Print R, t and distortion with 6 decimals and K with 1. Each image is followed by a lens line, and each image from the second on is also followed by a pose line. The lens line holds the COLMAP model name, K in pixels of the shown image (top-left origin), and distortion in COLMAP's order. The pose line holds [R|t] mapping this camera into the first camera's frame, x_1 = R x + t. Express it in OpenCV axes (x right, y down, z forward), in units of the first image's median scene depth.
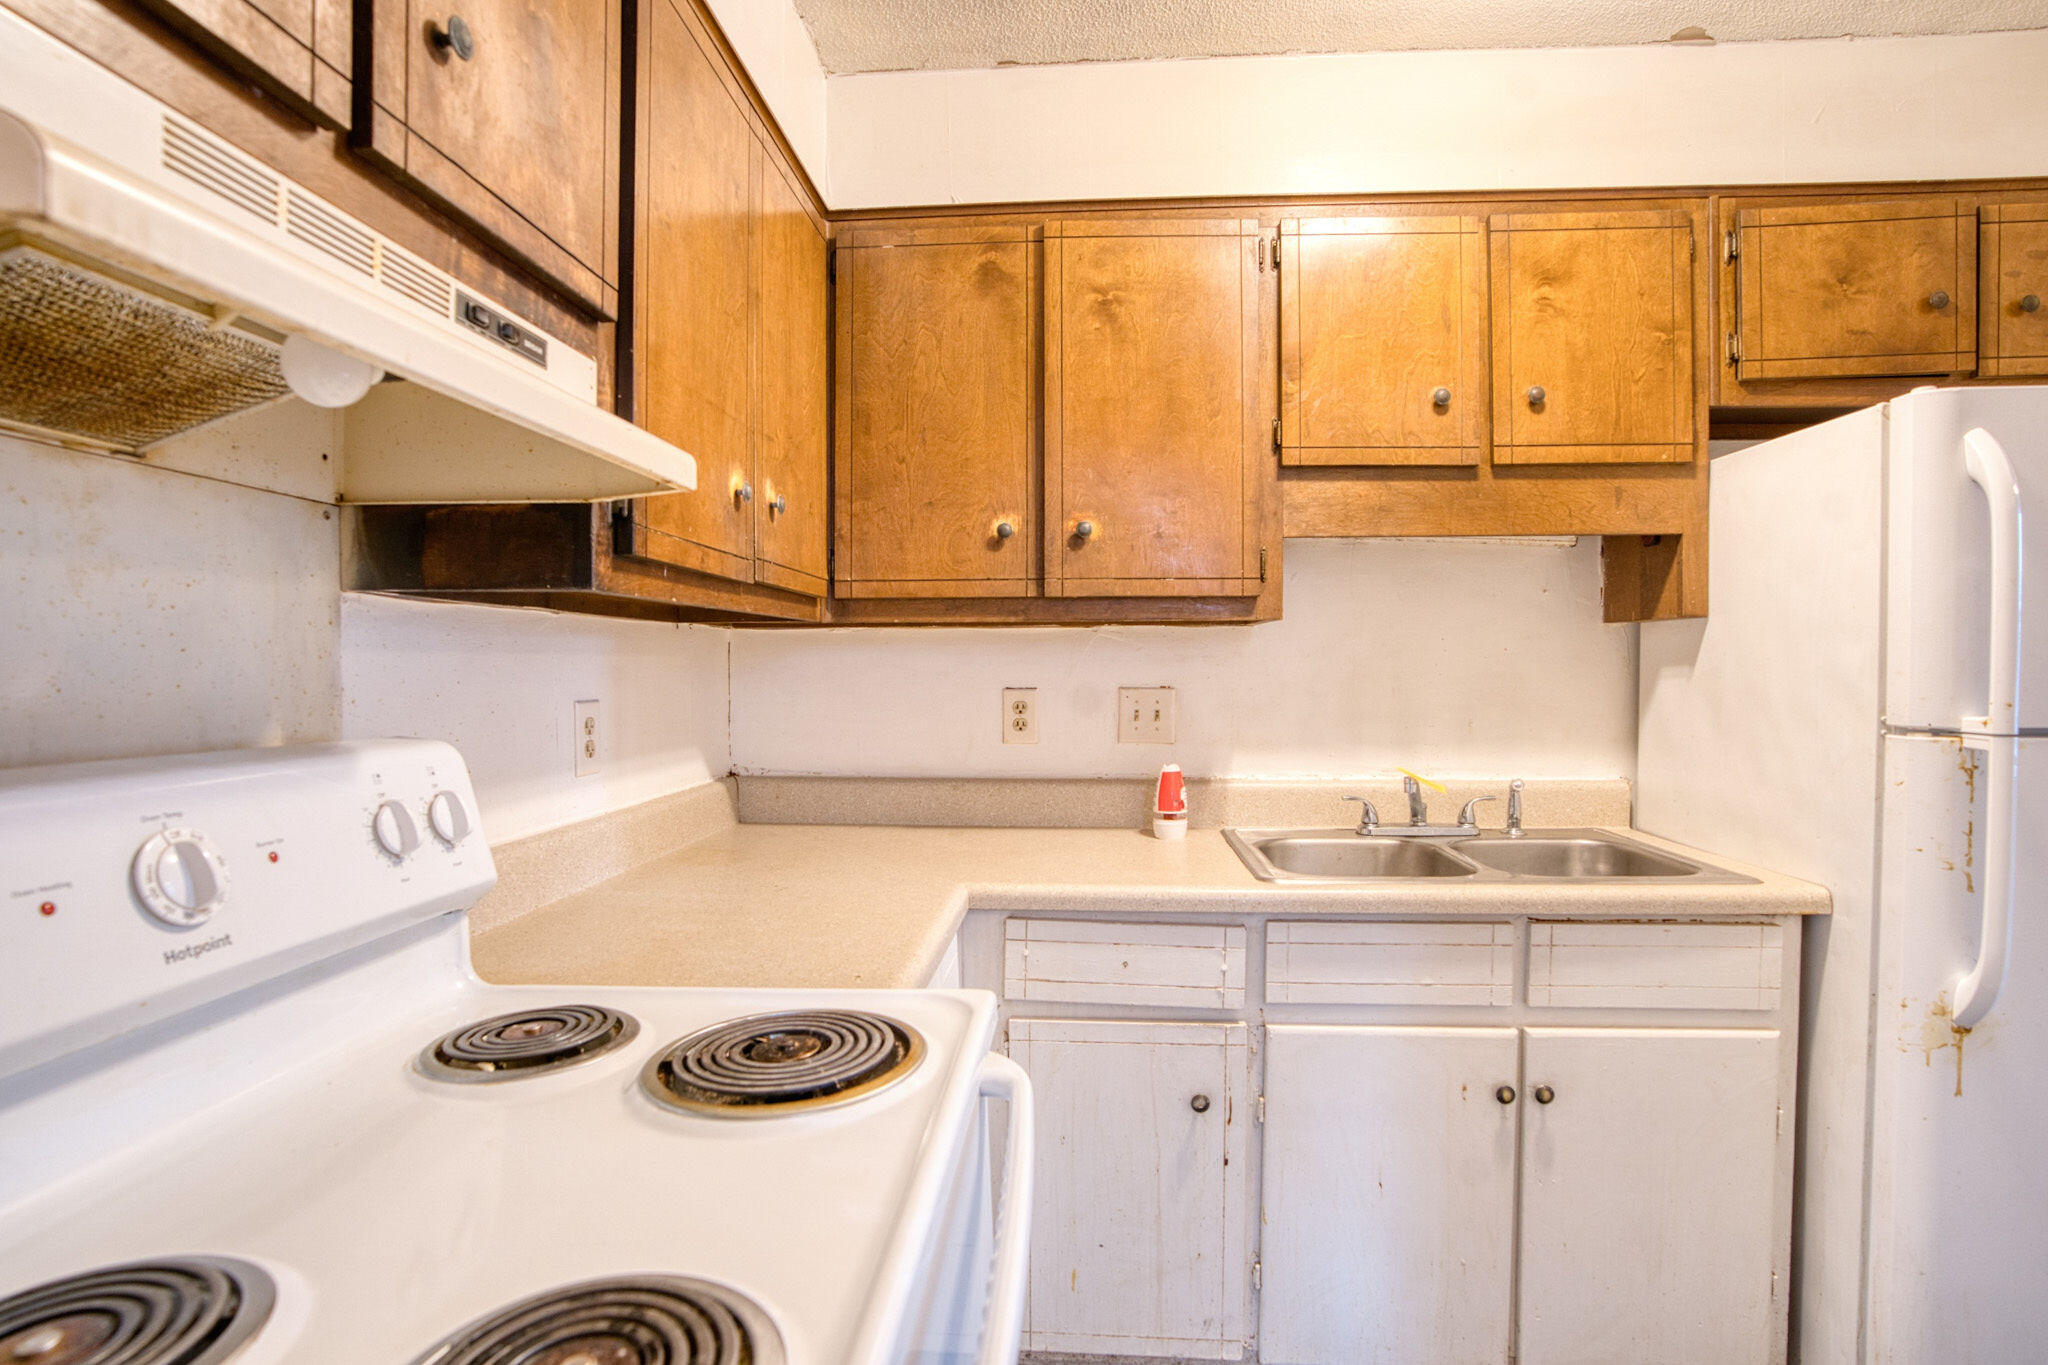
lens RADIAL K [[1000.9, 0, 1016.7], [0, 1000.9, 686.0], [0, 0, 1]] dist [-0.069300, 0.031423]
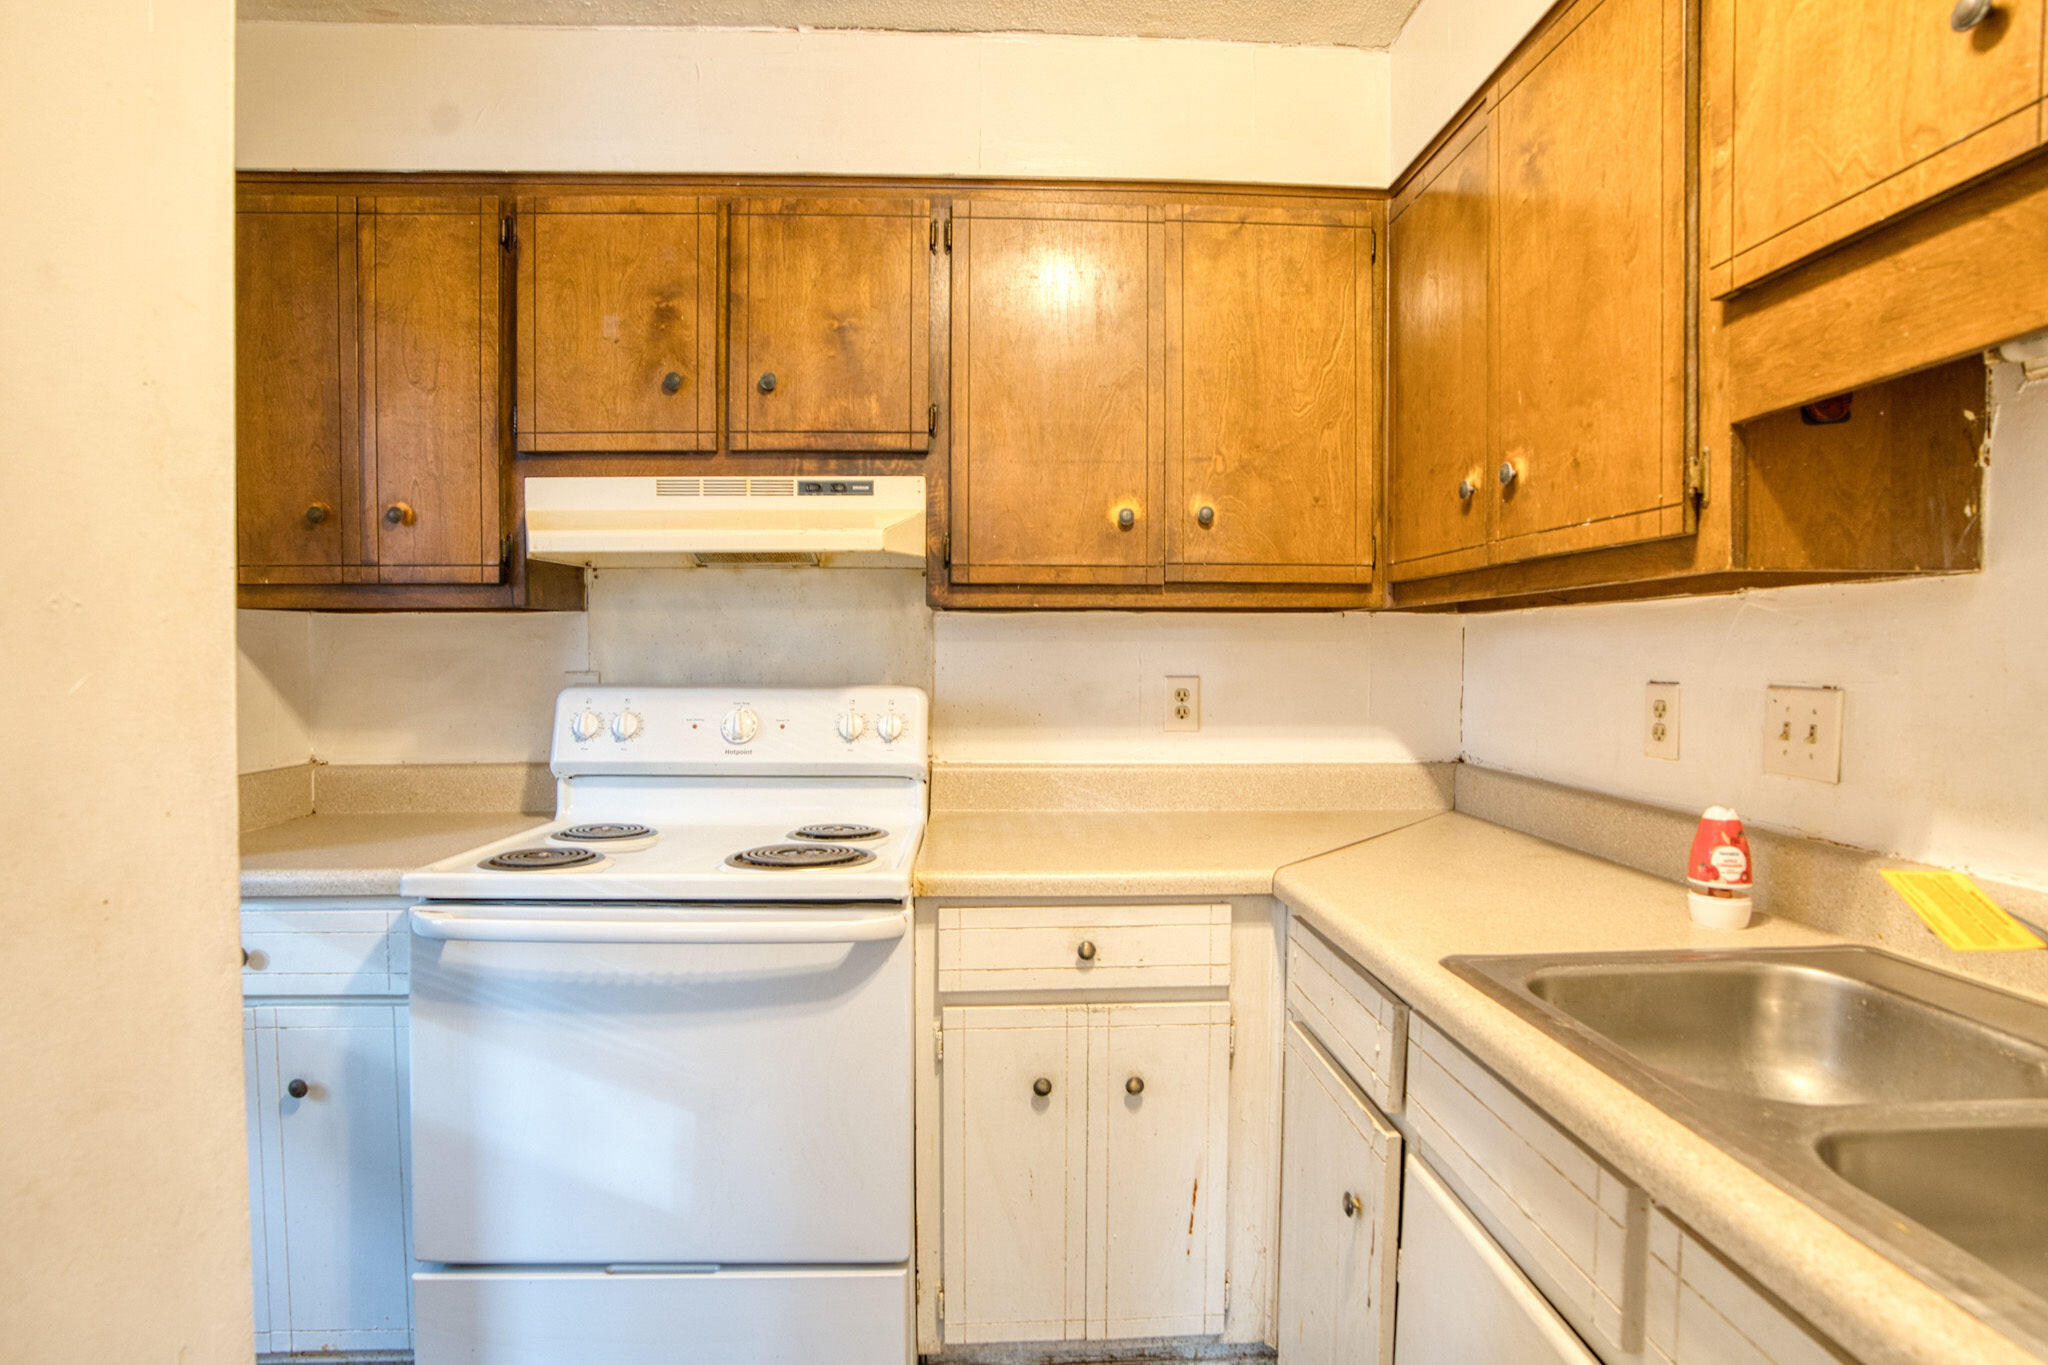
lens RADIAL K [[1000.9, 0, 1016.7], [0, 1000.9, 686.0], [0, 0, 1]] dist [-0.069300, 0.031423]
pose [[0.127066, 0.034130, -0.991307, 0.779287], [-0.021857, 0.999262, 0.031602, -0.008884], [0.991653, 0.017652, 0.127718, 0.535423]]
